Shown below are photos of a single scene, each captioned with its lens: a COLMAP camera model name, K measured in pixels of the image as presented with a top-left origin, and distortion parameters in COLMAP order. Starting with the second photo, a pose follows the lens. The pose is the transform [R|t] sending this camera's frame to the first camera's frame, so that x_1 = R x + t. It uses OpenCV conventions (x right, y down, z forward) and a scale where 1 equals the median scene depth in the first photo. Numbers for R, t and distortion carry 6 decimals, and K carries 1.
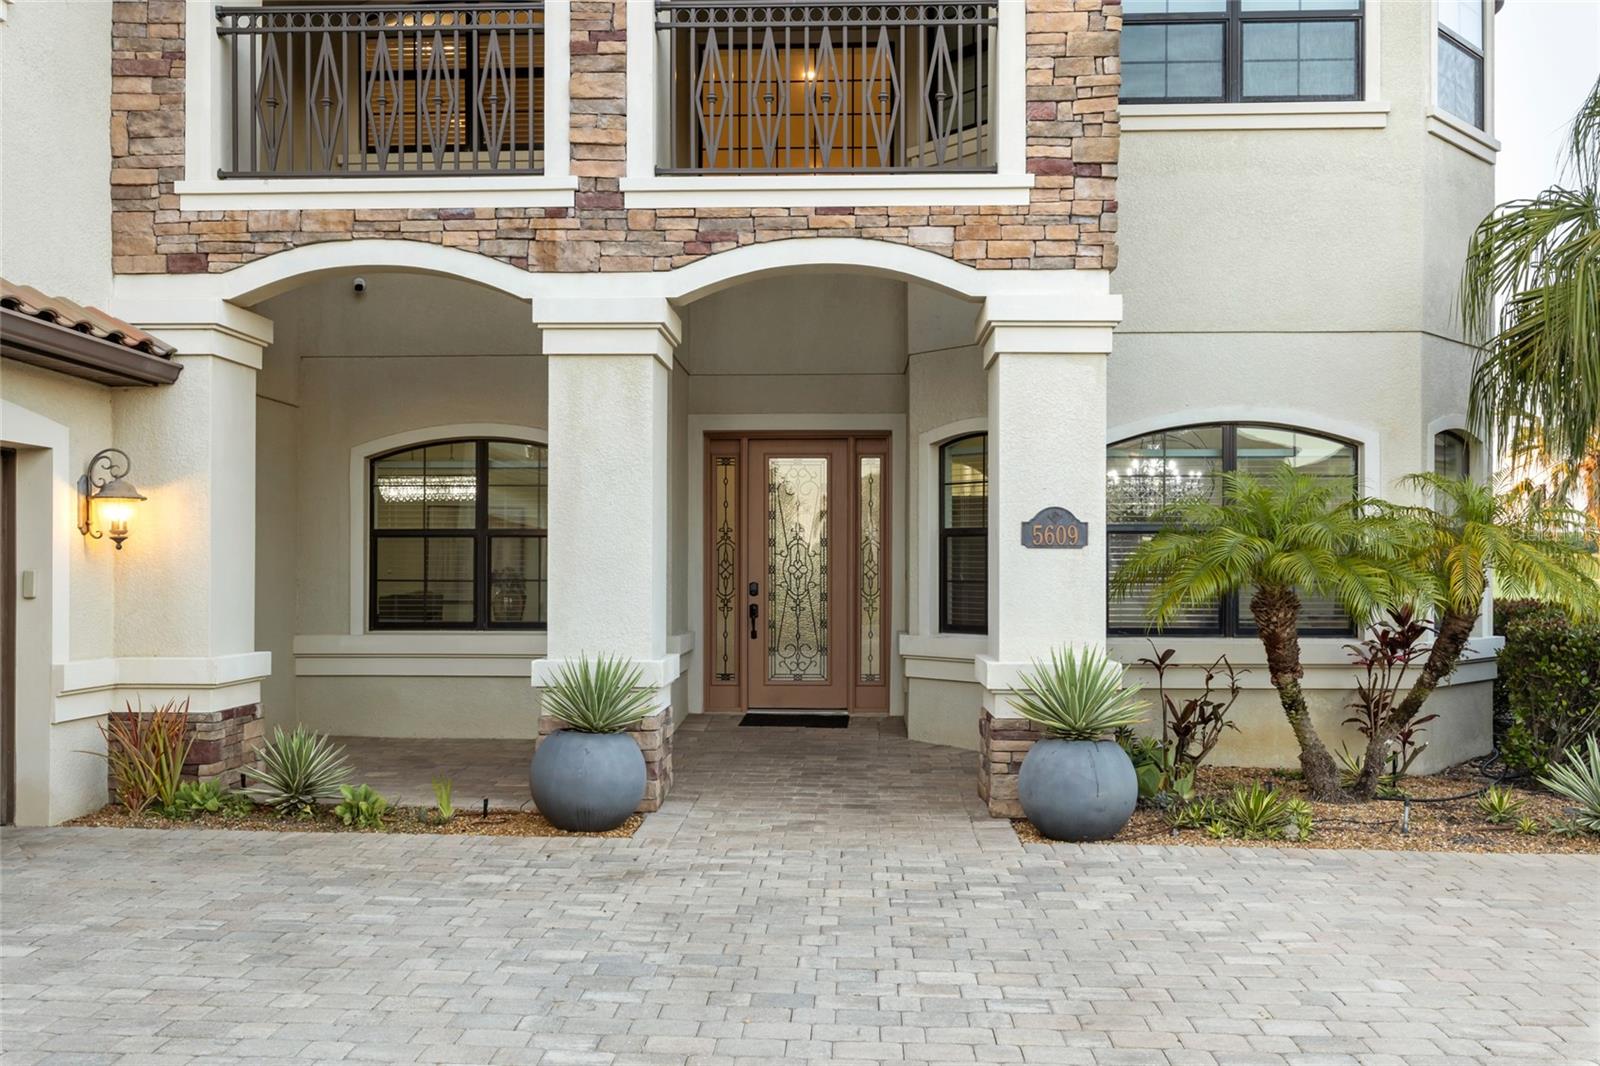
lens RADIAL K [[1346.0, 0, 811.5], [0, 1346.0, 561.2], [0, 0, 1]] dist [0.003571, -0.009770]
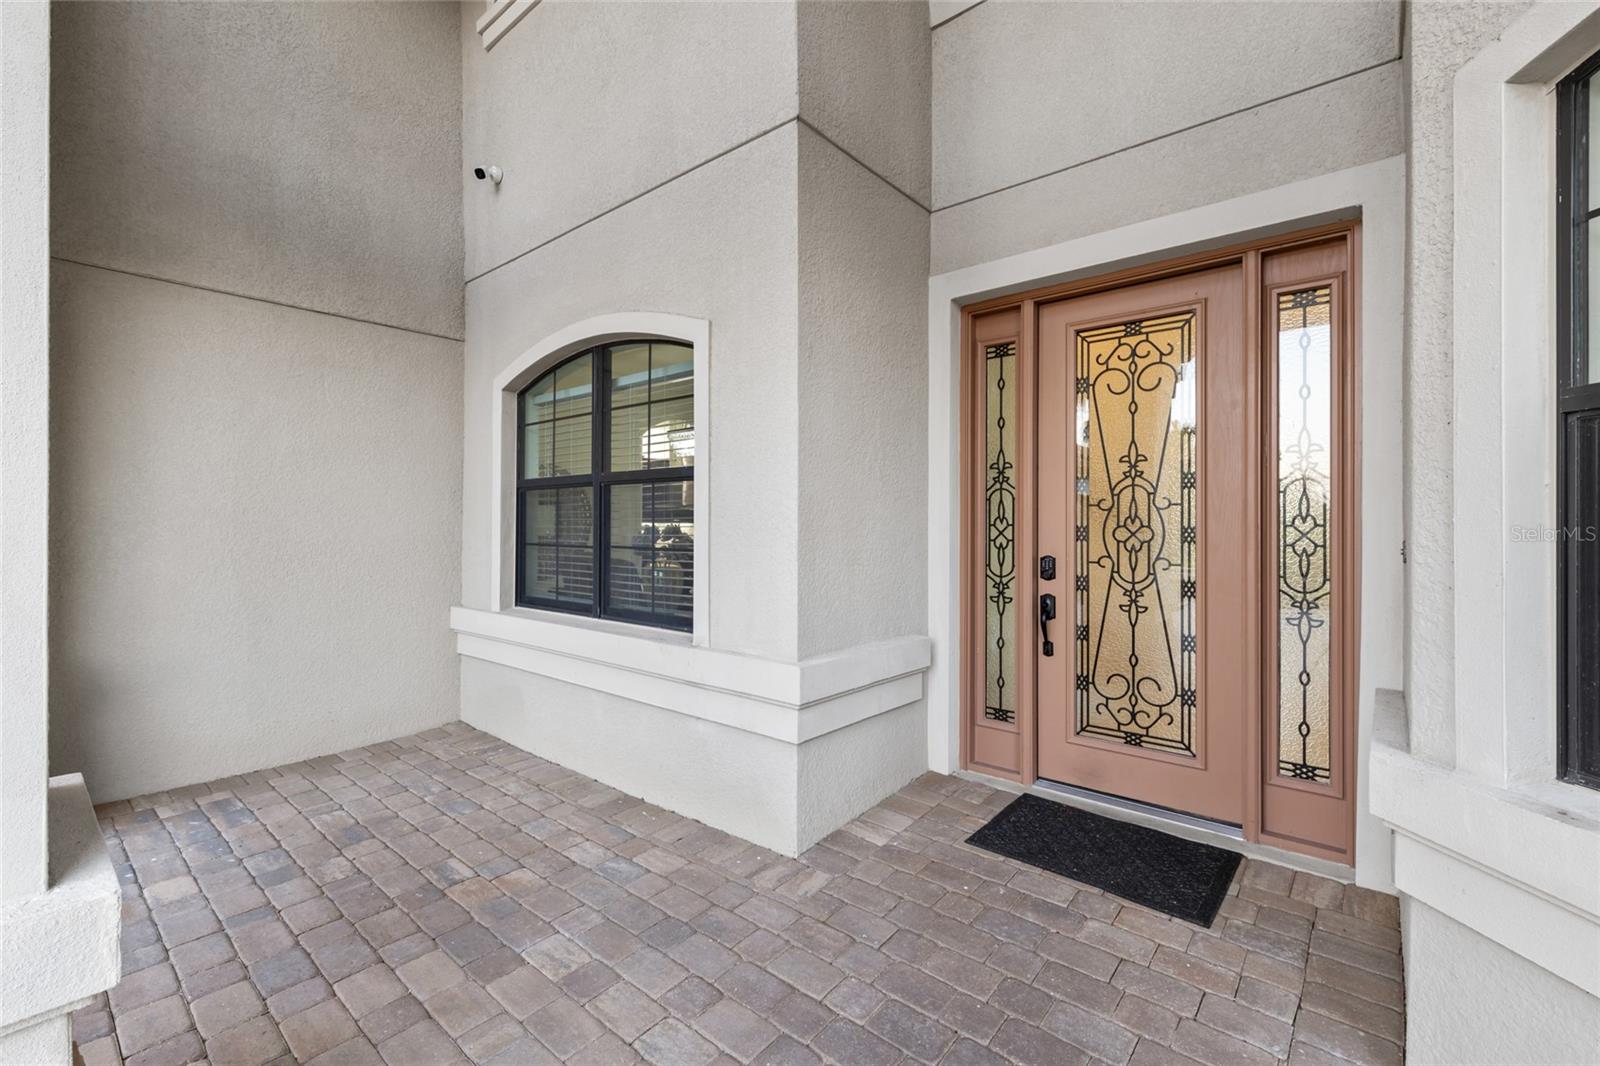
lens RADIAL K [[694.2, 0, 794.8], [0, 694.2, 520.8], [0, 0, 1]] dist [0.000777, -0.001230]
pose [[0.826035, -0.003039, -0.563611, 0.051085], [0.002778, 0.999995, -0.001321, 0.001576], [0.563613, -0.000474, 0.826039, 1.065350]]
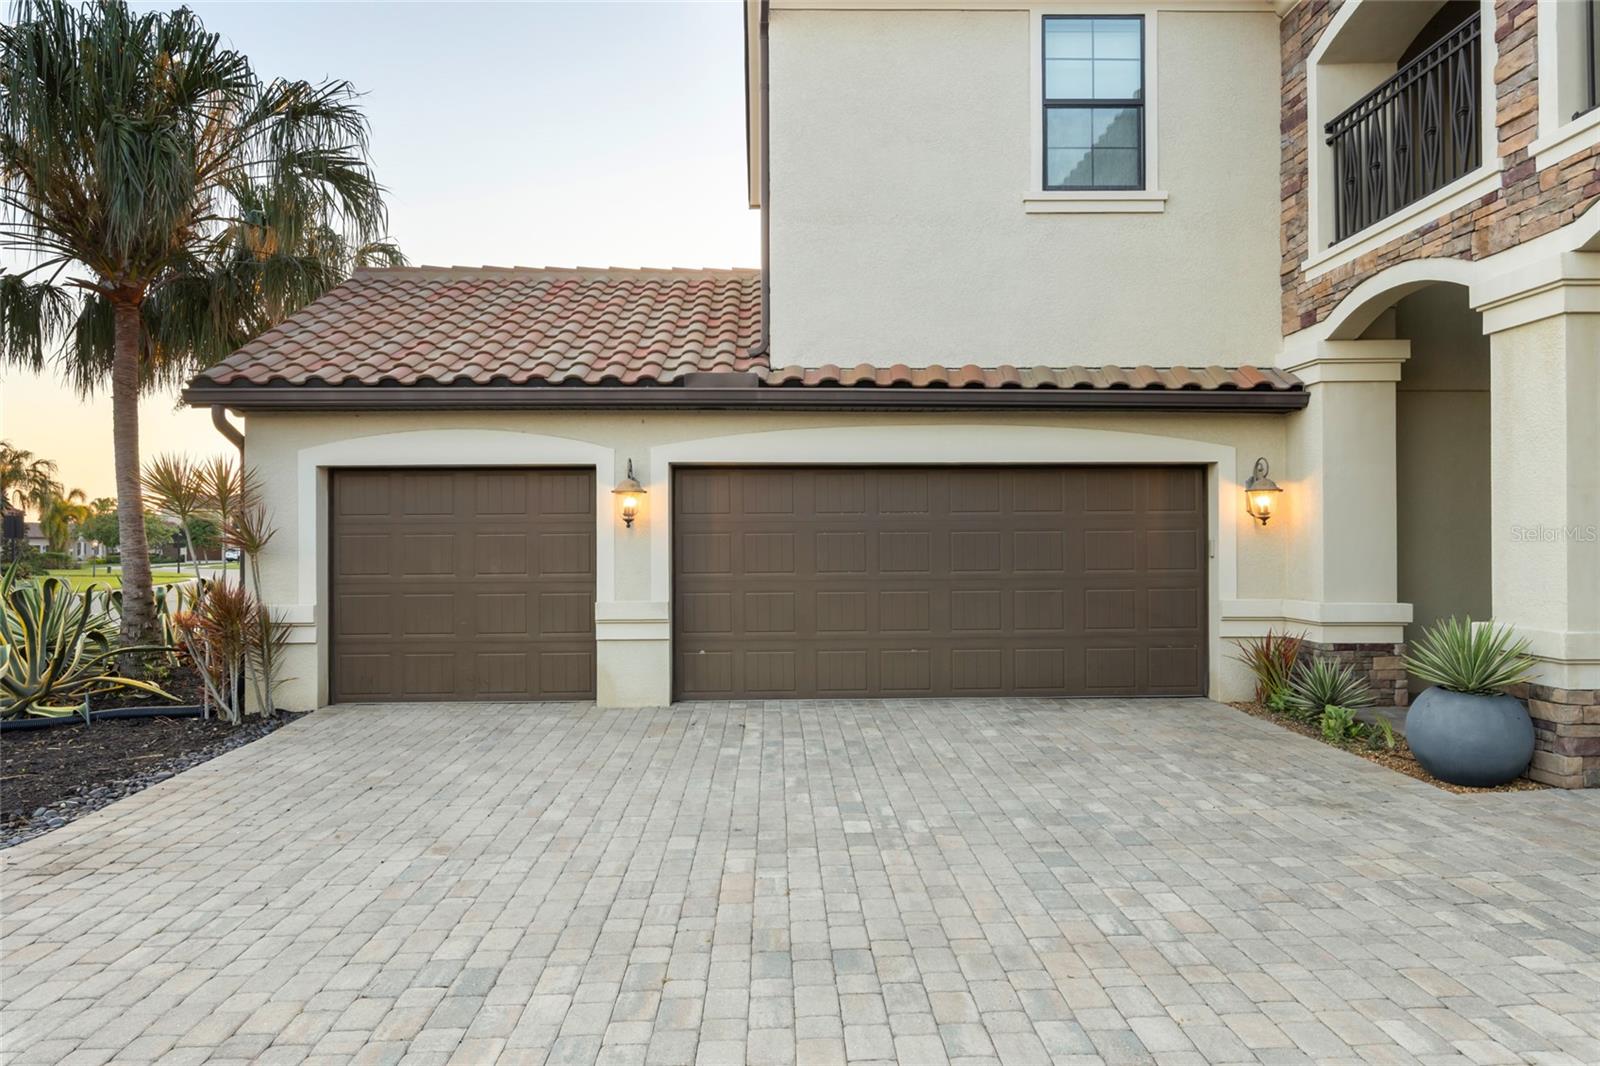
lens RADIAL K [[1053.9, 0, 791.9], [0, 1053.9, 535.6], [0, 0, 1]] dist [0.005564, -0.001289]
pose [[0.063508, -0.007499, -0.997953, 0.598722], [0.008058, 0.999943, -0.007002, 0.006270], [0.997949, -0.007597, 0.063565, 0.399766]]
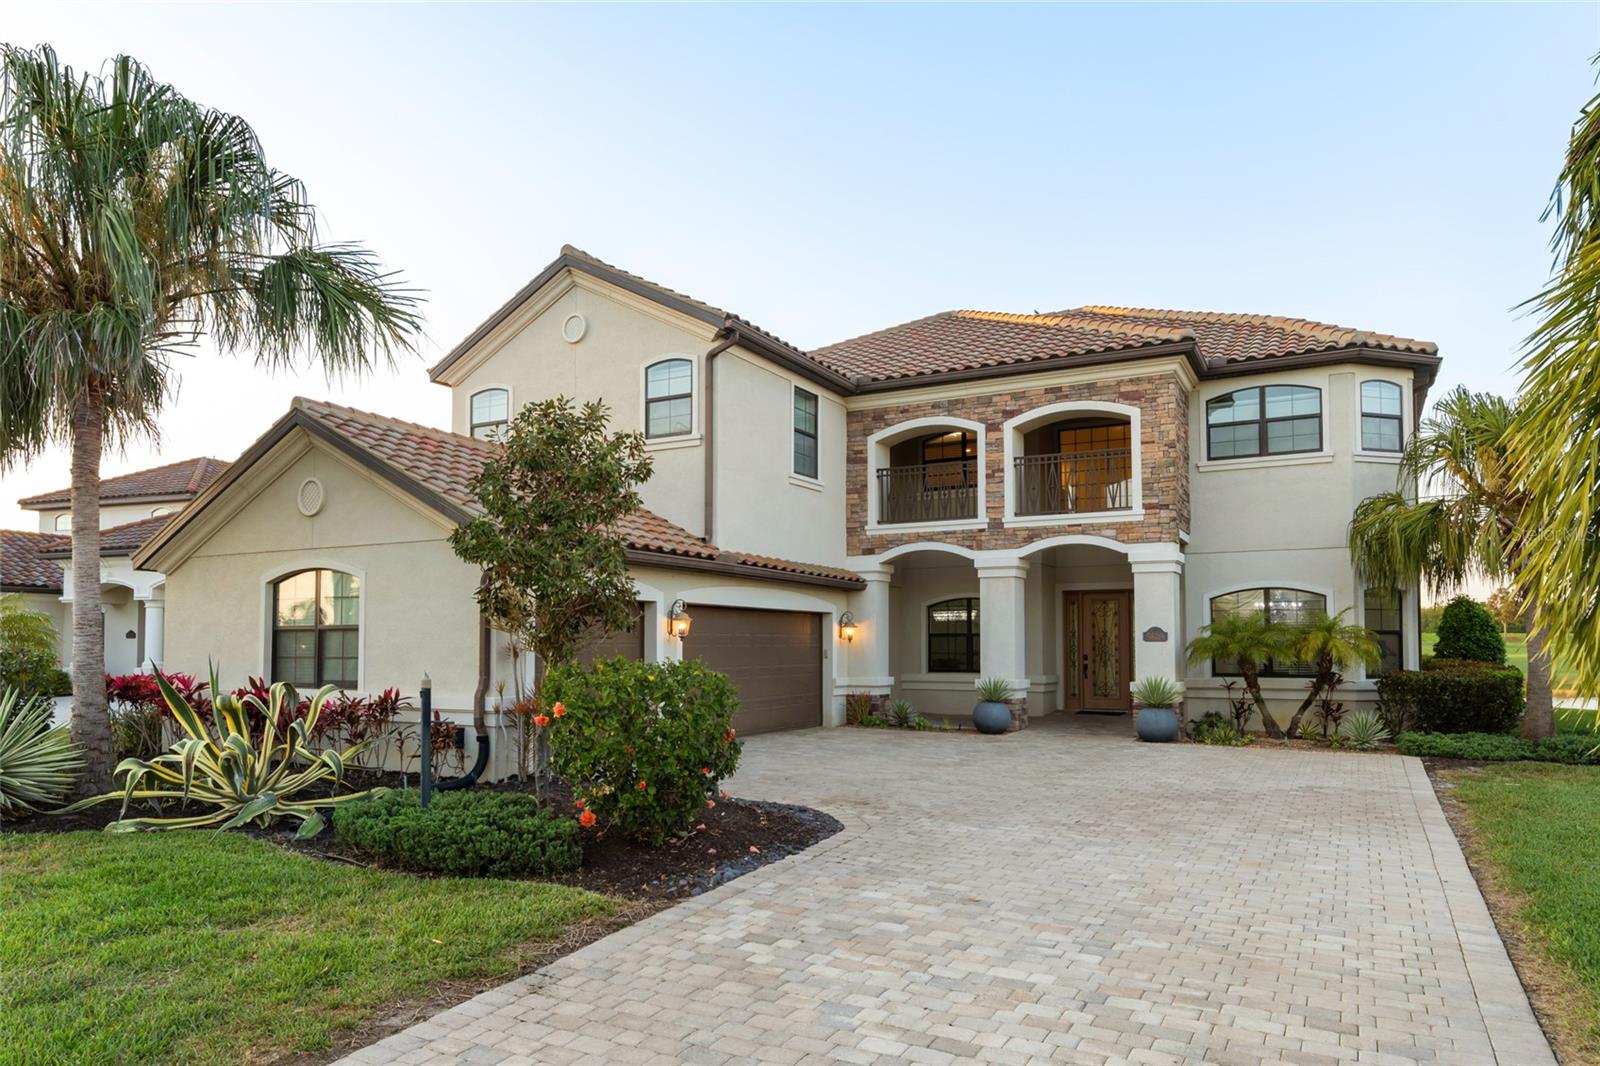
lens RADIAL K [[1004.8, 0, 815.7], [0, 1004.8, 600.9], [0, 0, 1]] dist [0.004574, 0.000248]
pose [[0.899872, -0.020881, -0.435655, 0.451809], [0.002563, 0.999089, -0.042593, -0.006516], [0.436147, 0.037212, 0.899106, -1.176315]]
